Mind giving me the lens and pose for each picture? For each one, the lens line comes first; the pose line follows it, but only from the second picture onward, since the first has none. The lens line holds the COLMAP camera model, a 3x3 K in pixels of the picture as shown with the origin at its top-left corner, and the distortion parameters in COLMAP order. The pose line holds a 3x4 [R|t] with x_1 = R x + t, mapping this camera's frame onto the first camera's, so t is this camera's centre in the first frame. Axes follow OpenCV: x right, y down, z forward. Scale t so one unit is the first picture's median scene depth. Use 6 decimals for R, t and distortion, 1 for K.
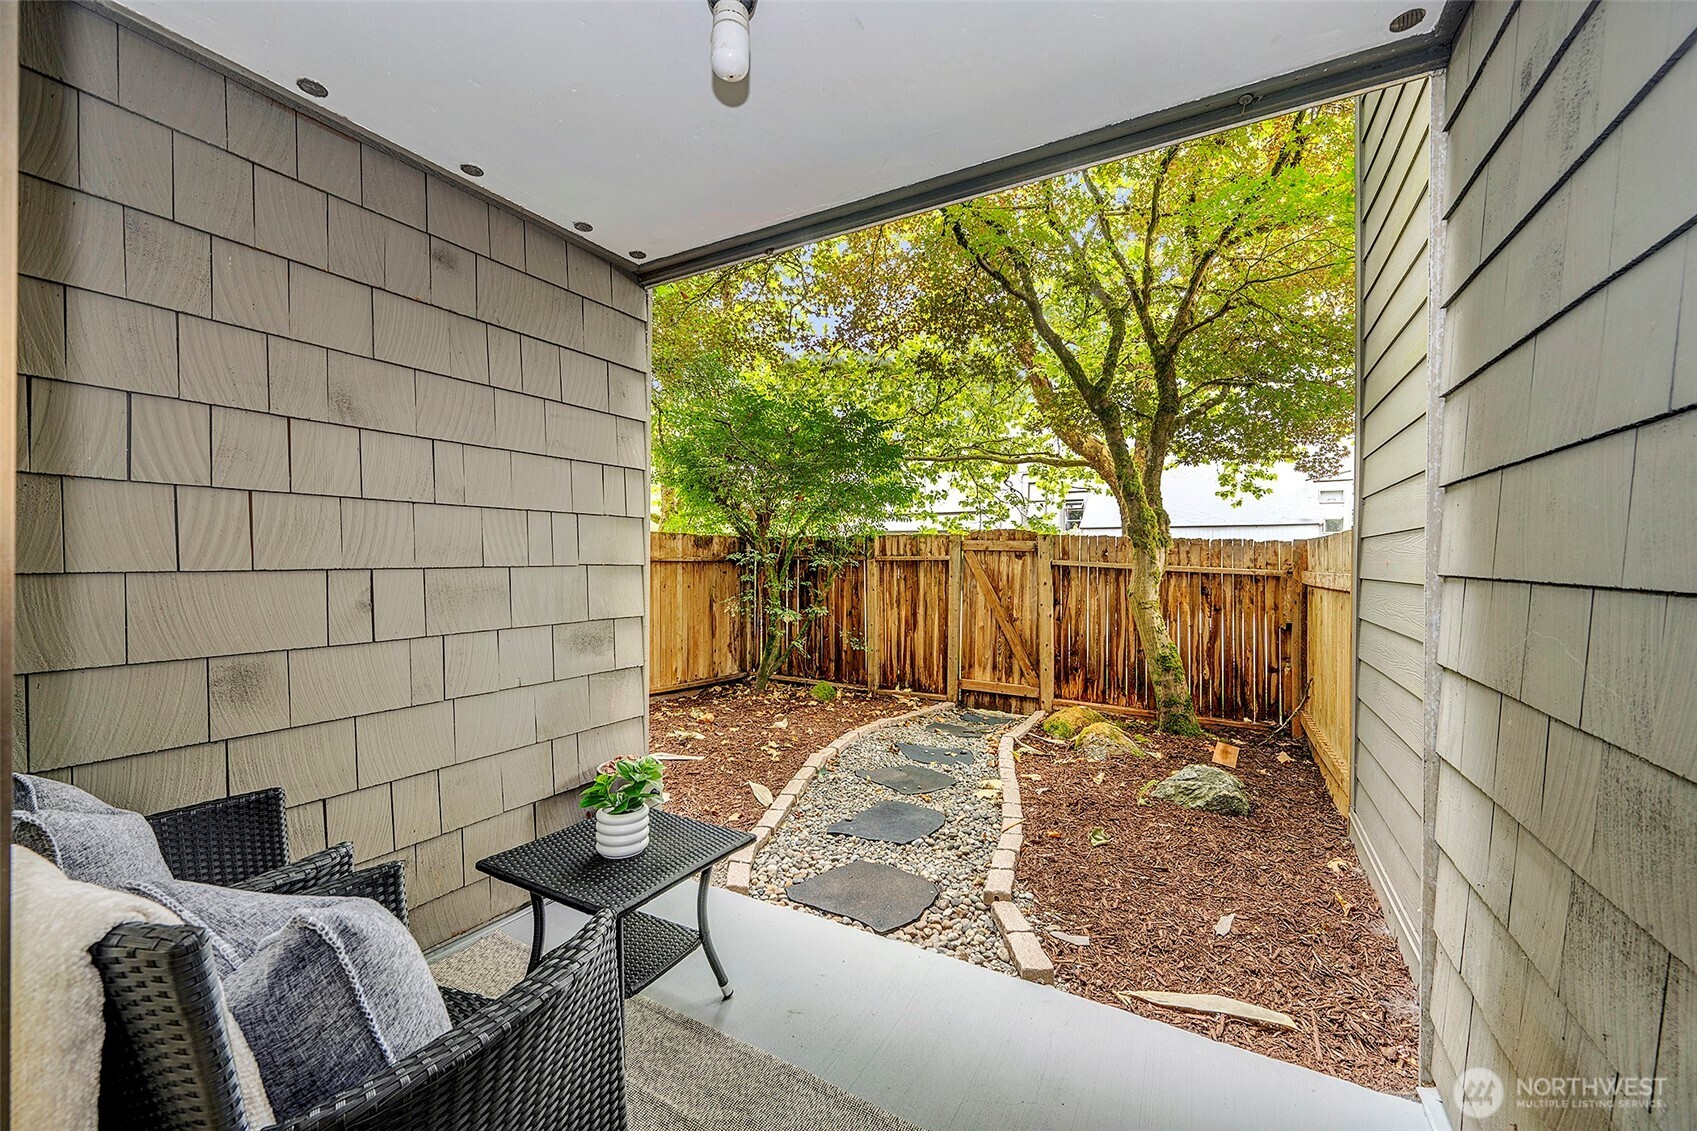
lens RADIAL K [[675.4, 0, 839.9], [0, 675.4, 571.5], [0, 0, 1]] dist [0.005186, 0.000331]
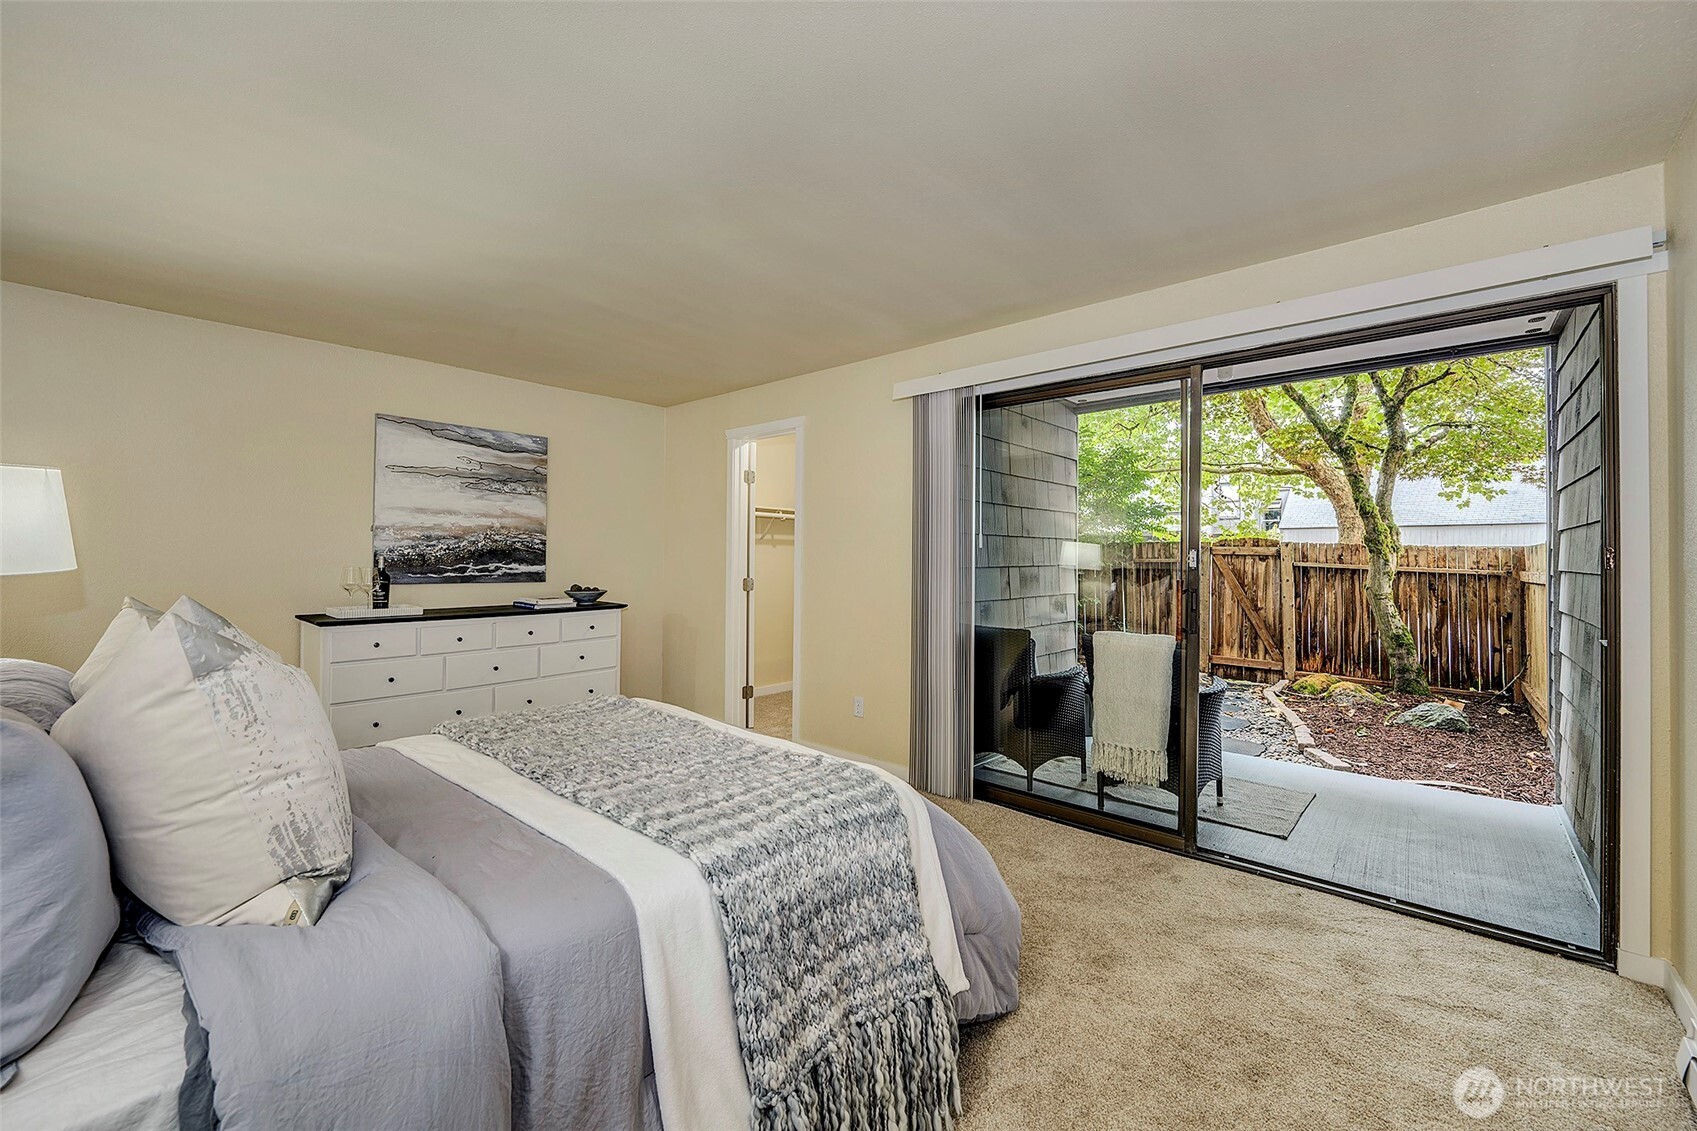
lens RADIAL K [[675.4, 0, 855.9], [0, 675.4, 554.0], [0, 0, 1]] dist [0.005186, 0.000331]
pose [[0.979213, -0.000344, -0.202835, -0.249322], [-0.004983, 0.999656, -0.025752, 0.005024], [0.202774, 0.026228, 0.978874, -0.445492]]
